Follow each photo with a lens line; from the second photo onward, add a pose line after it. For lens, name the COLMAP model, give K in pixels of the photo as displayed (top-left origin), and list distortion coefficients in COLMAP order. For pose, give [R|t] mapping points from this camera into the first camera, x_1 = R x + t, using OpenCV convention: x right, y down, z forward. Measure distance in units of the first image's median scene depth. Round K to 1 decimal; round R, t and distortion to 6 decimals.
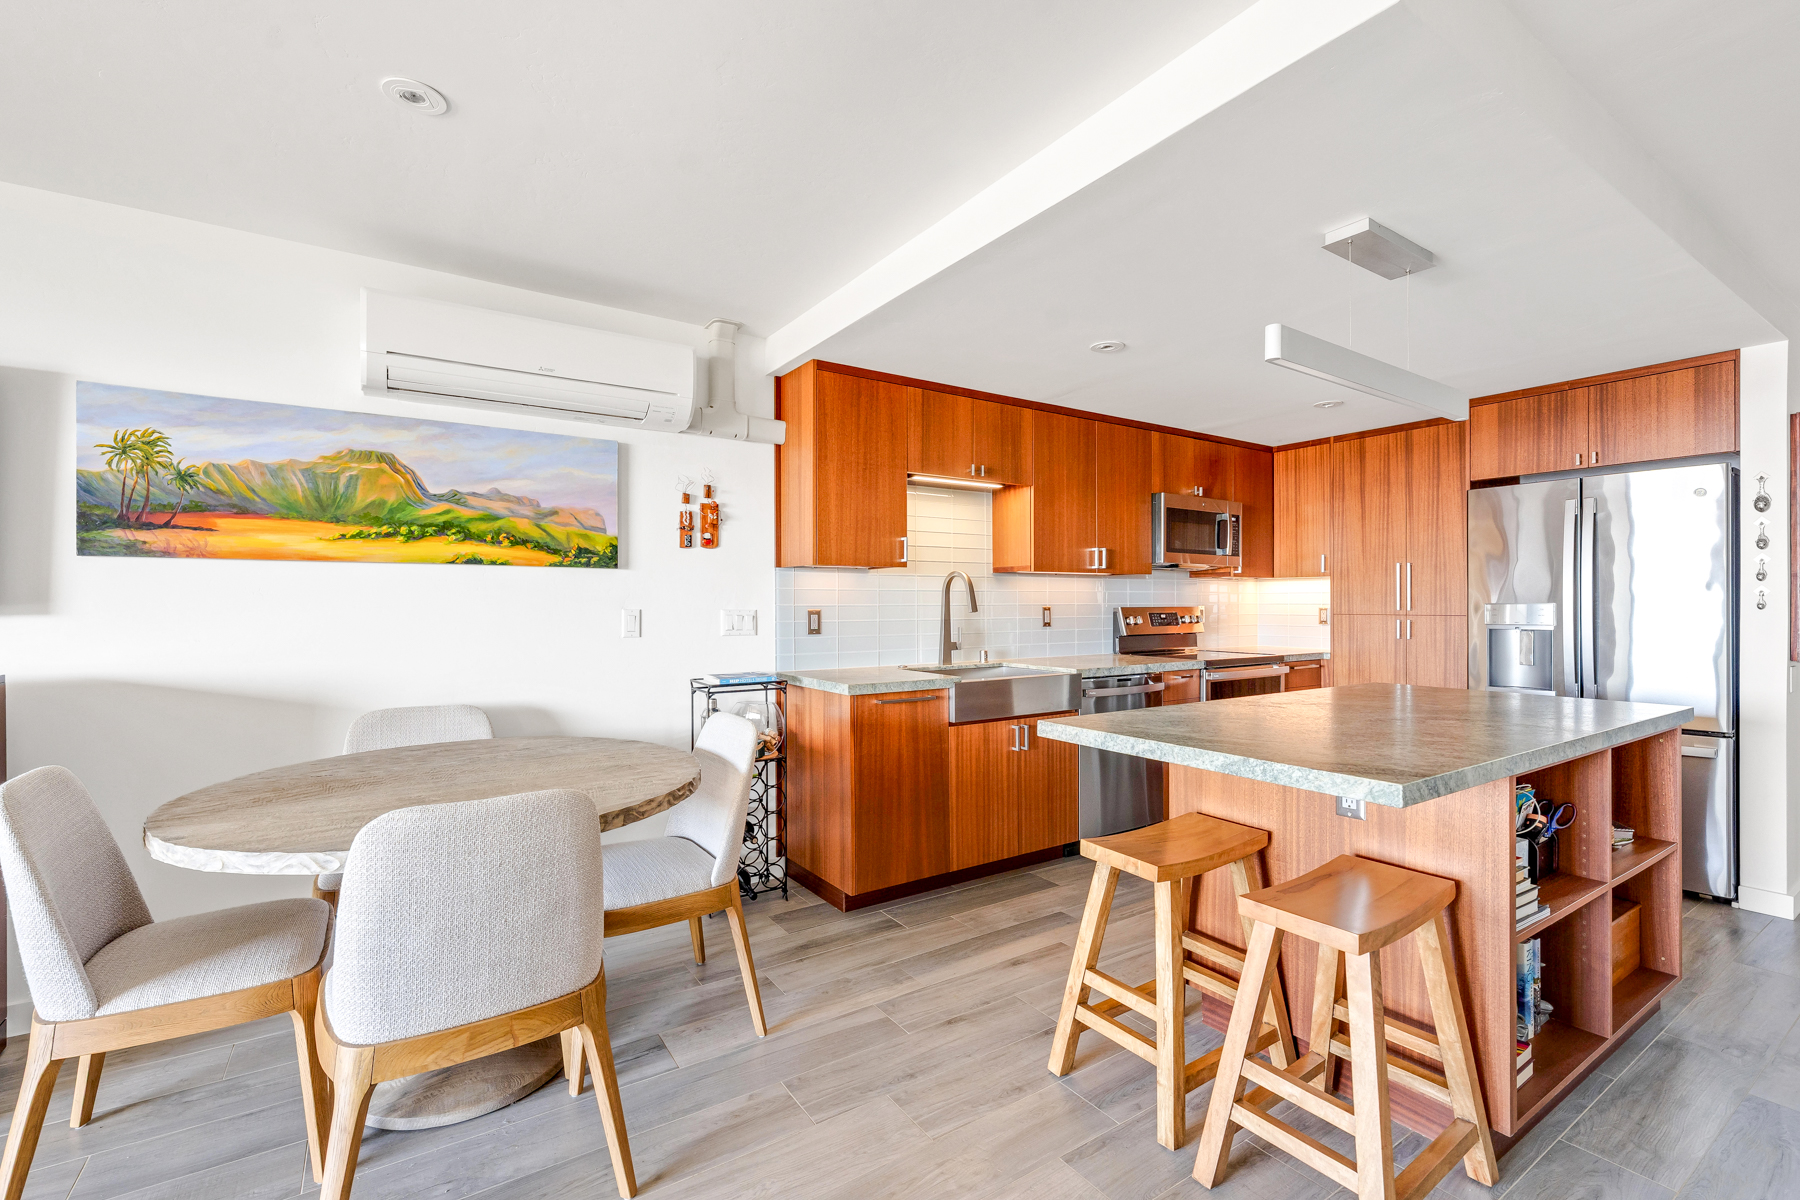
lens RADIAL K [[786.4, 0, 902.0], [0, 786.4, 602.7], [0, 0, 1]] dist [-0.000192, -0.000324]
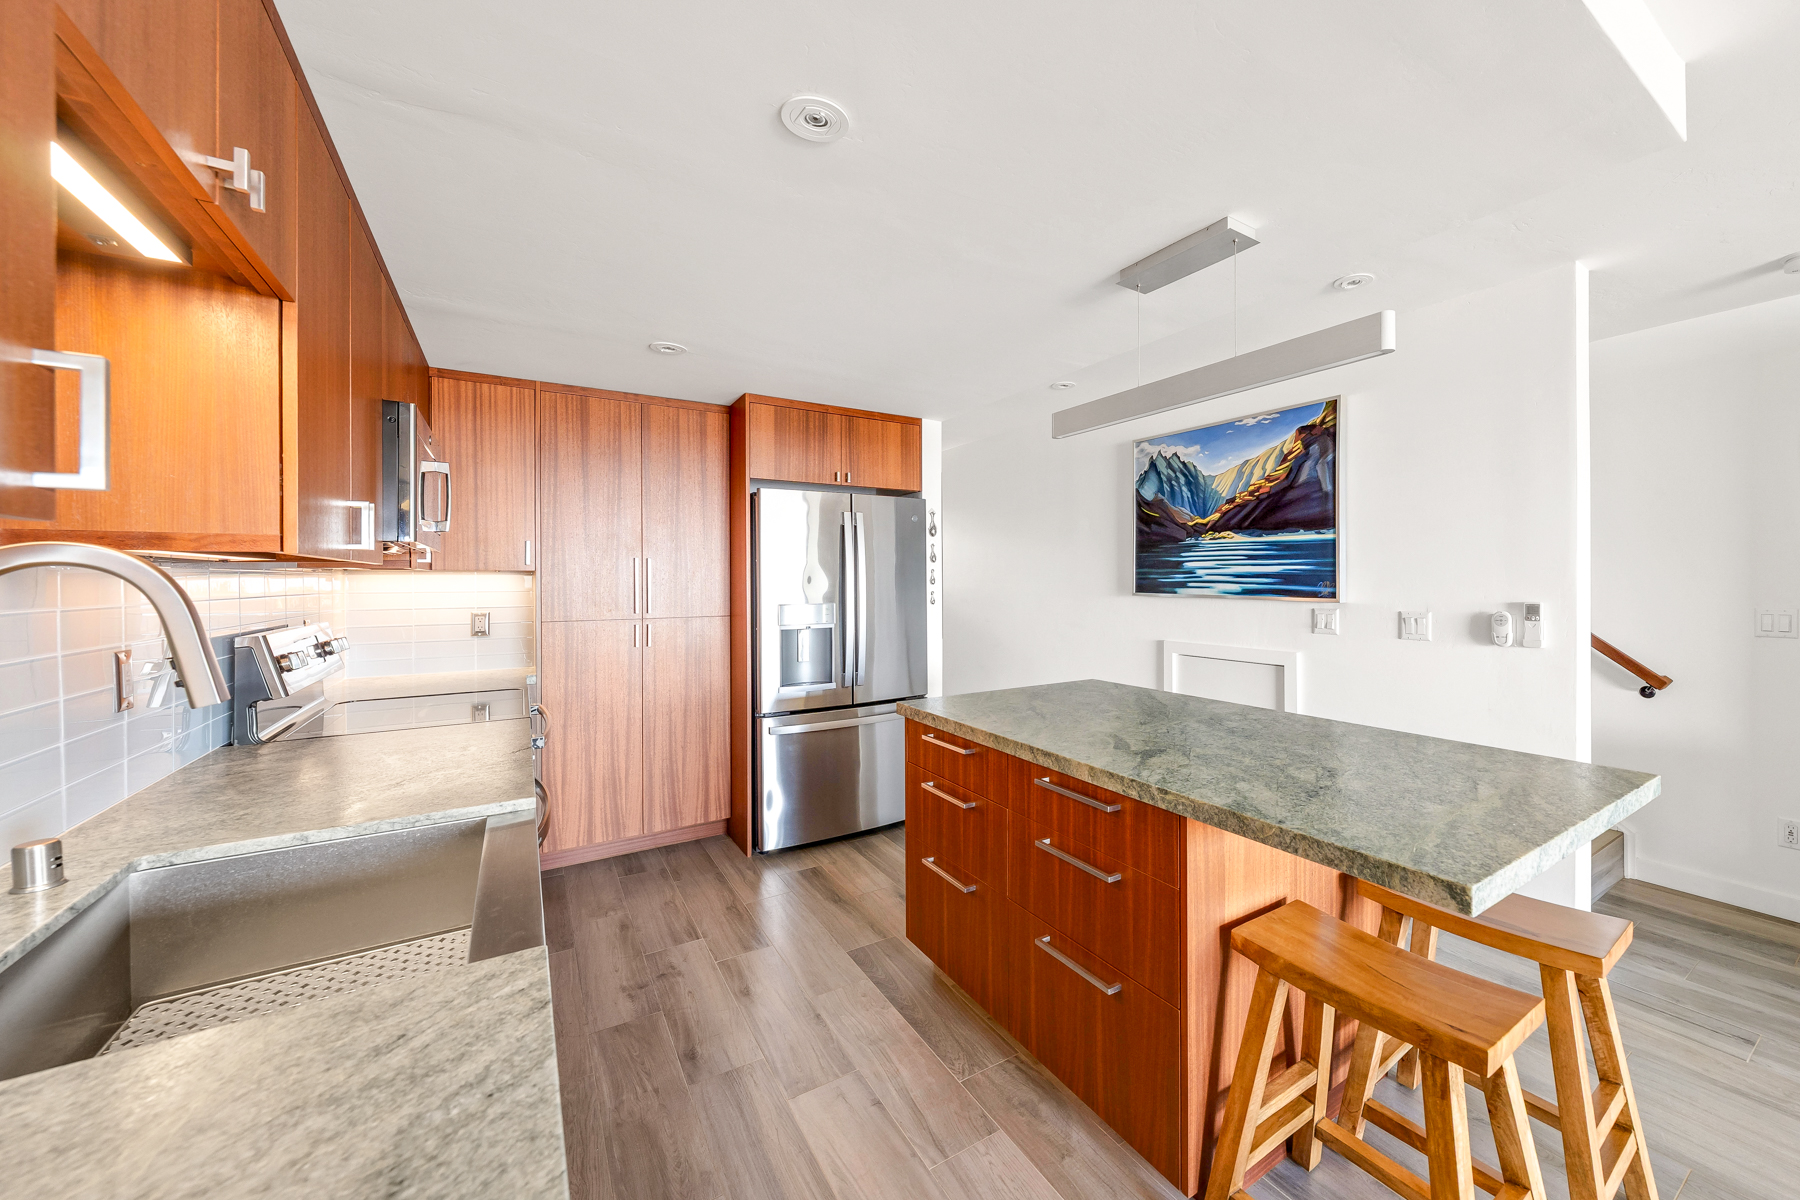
lens RADIAL K [[698.1, 0, 1005.9], [0, 698.1, 578.9], [0, 0, 1]] dist [0.000078, 0.000216]
pose [[-0.029791, 0.002334, 0.999553, -0.168663], [0.006187, 0.999979, -0.002150, -0.030963], [-0.999537, 0.006121, -0.029805, 0.822404]]
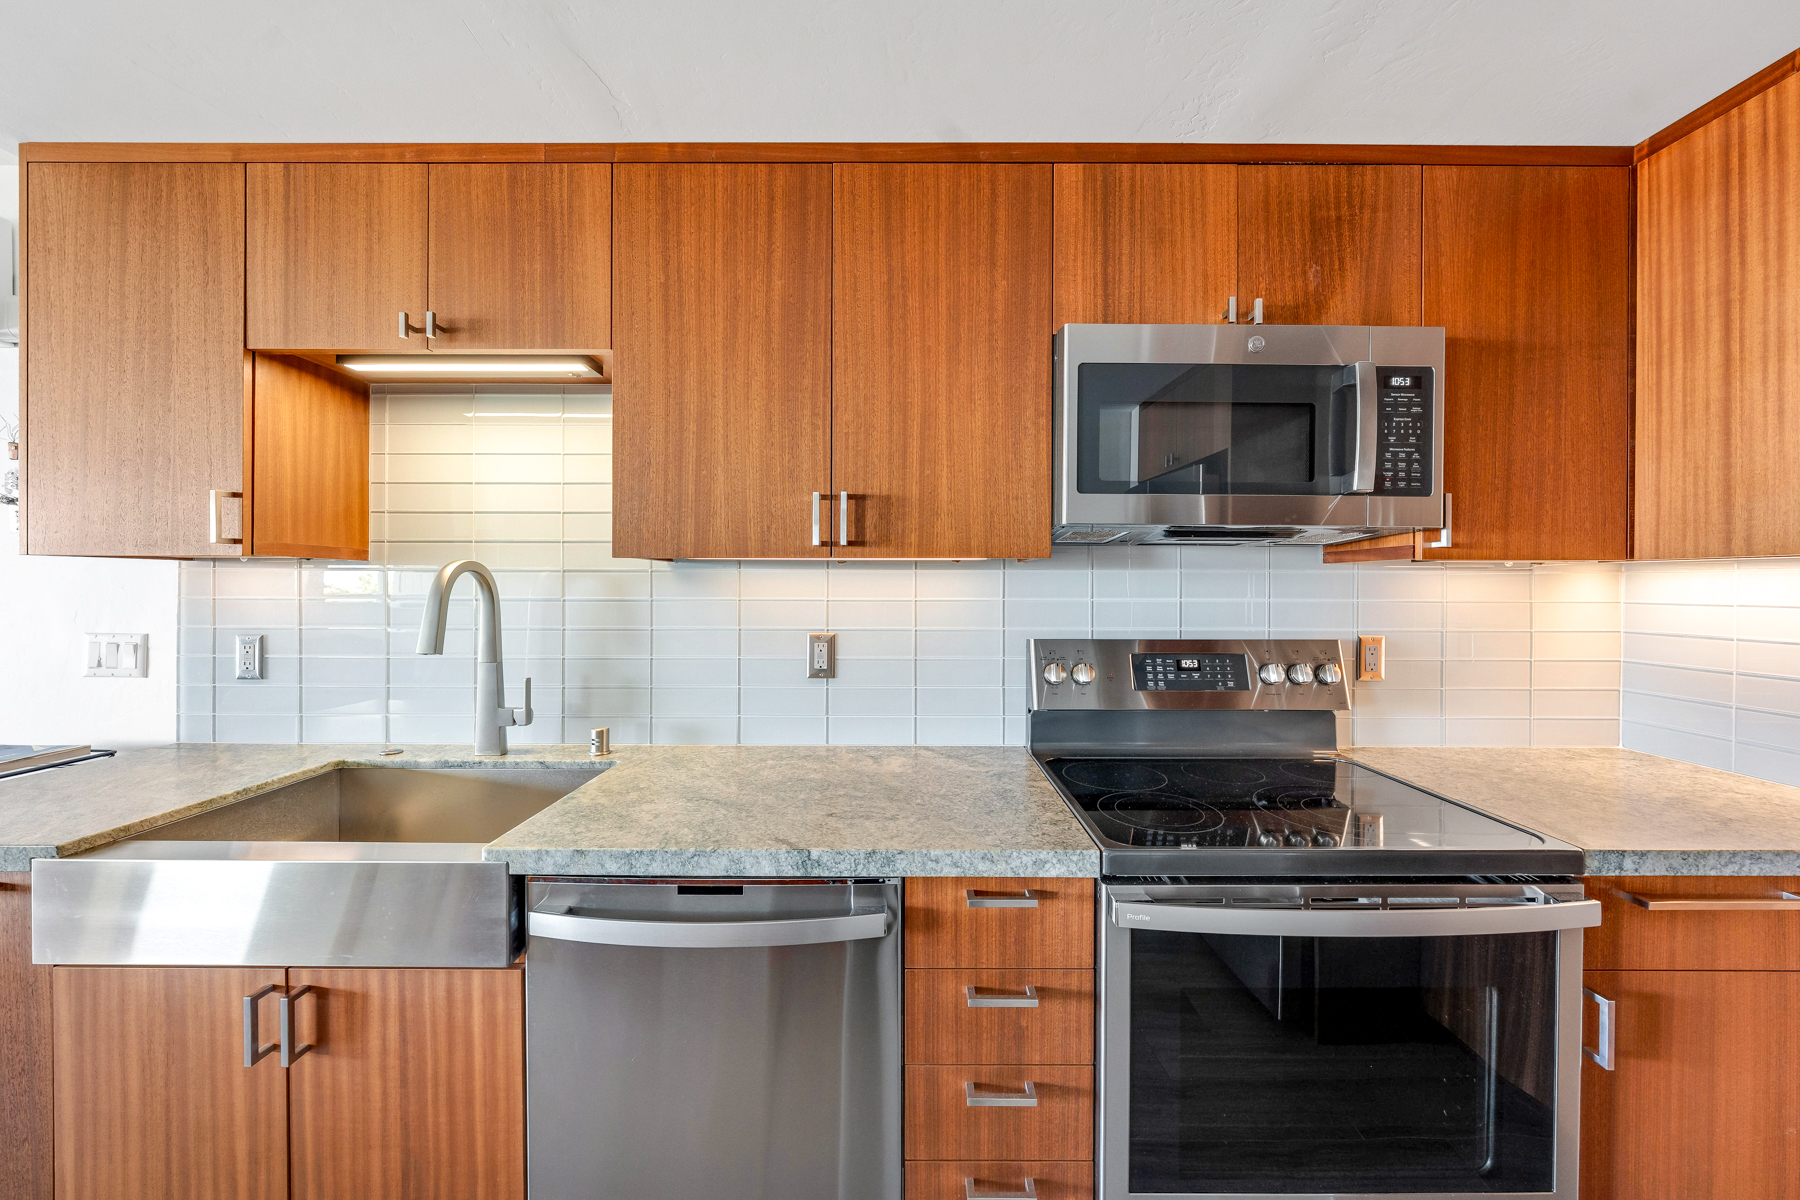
lens RADIAL K [[652.3, 0, 900.3], [0, 652.3, 587.7], [0, 0, 1]] dist [-0.004431, 0.000188]
pose [[0.831591, 0.005628, -0.555360, 0.560187], [-0.004547, 0.999984, 0.003325, -0.029982], [0.555370, -0.000240, 0.831603, 0.931028]]
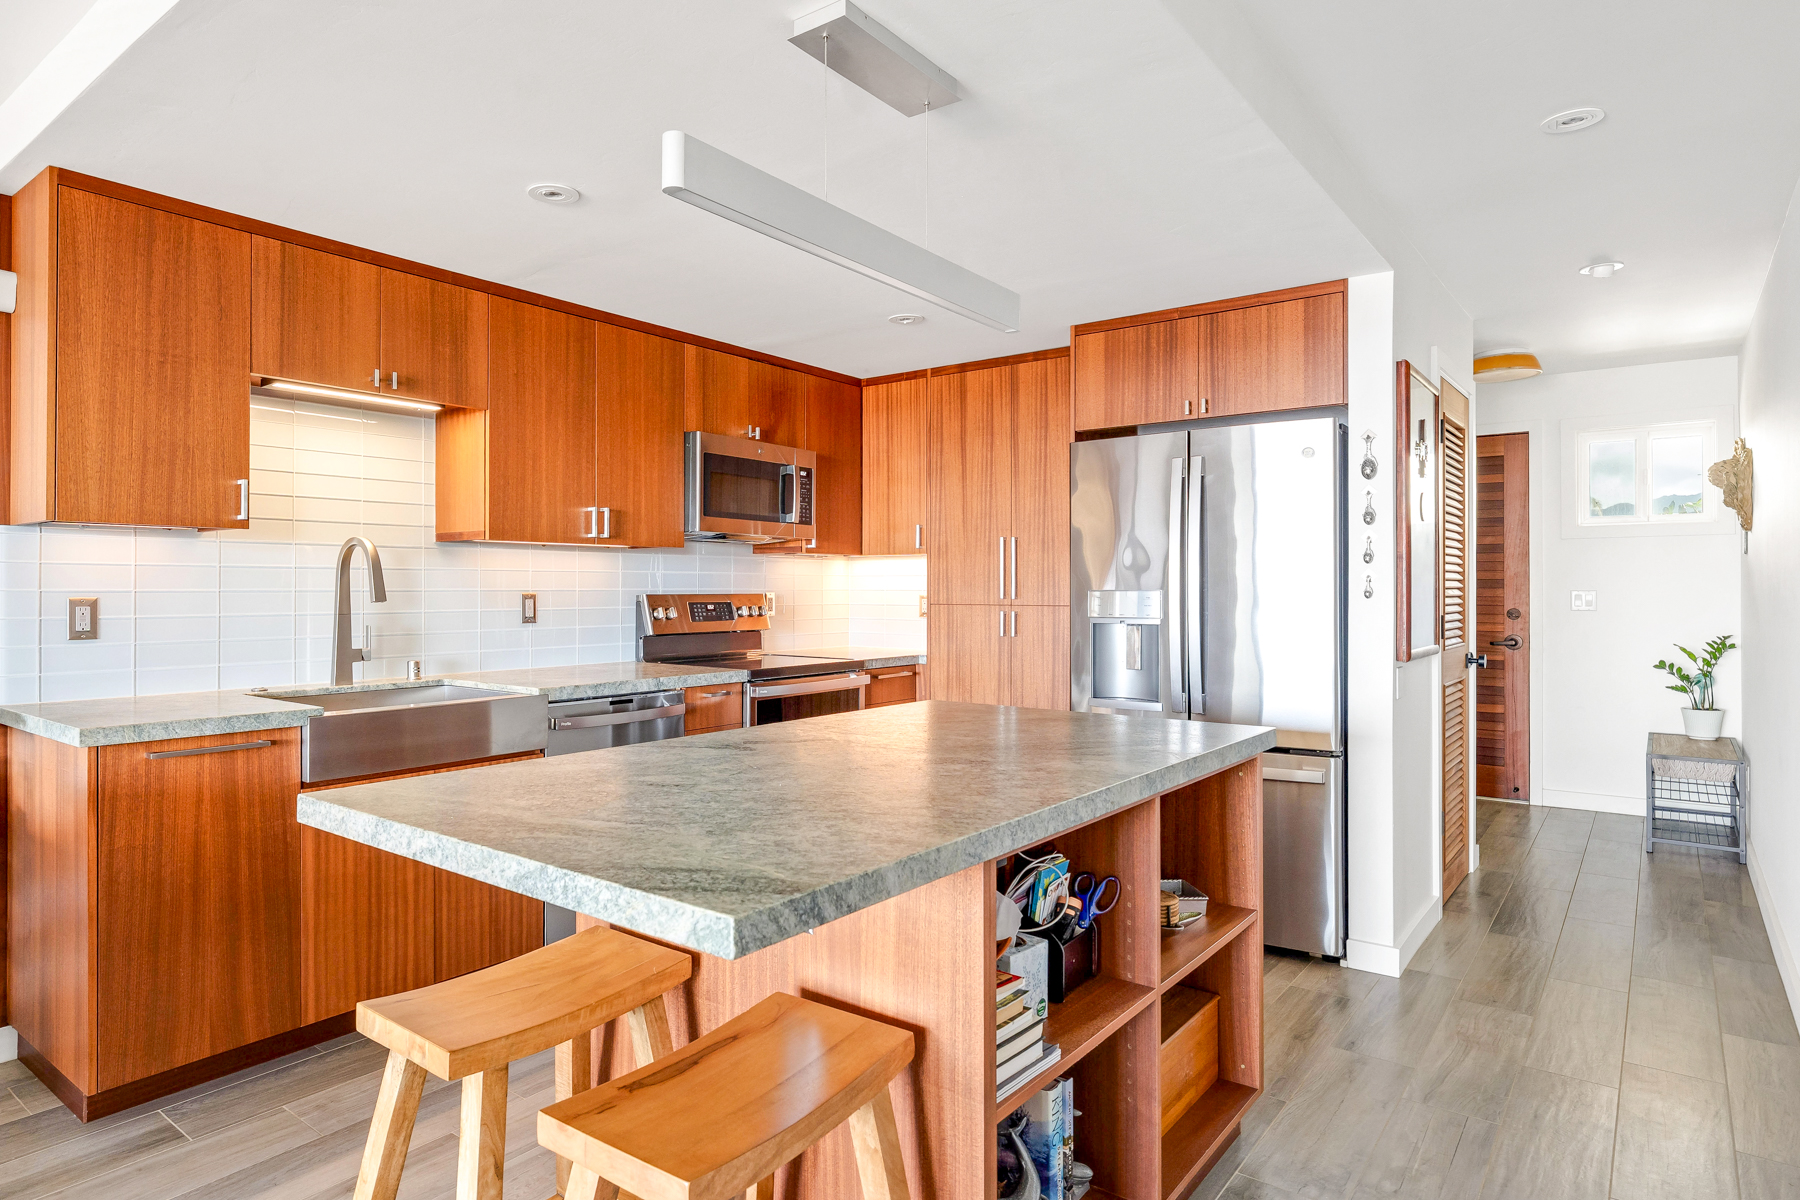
lens RADIAL K [[1042.7, 0, 768.6], [0, 1042.7, 580.6], [0, 0, 1]] dist [0.003245, -0.002632]
pose [[0.962856, 0.005161, 0.269966, 0.183423], [-0.003268, 0.999967, -0.007463, 0.000091], [-0.269996, 0.006303, 0.962841, 0.113550]]
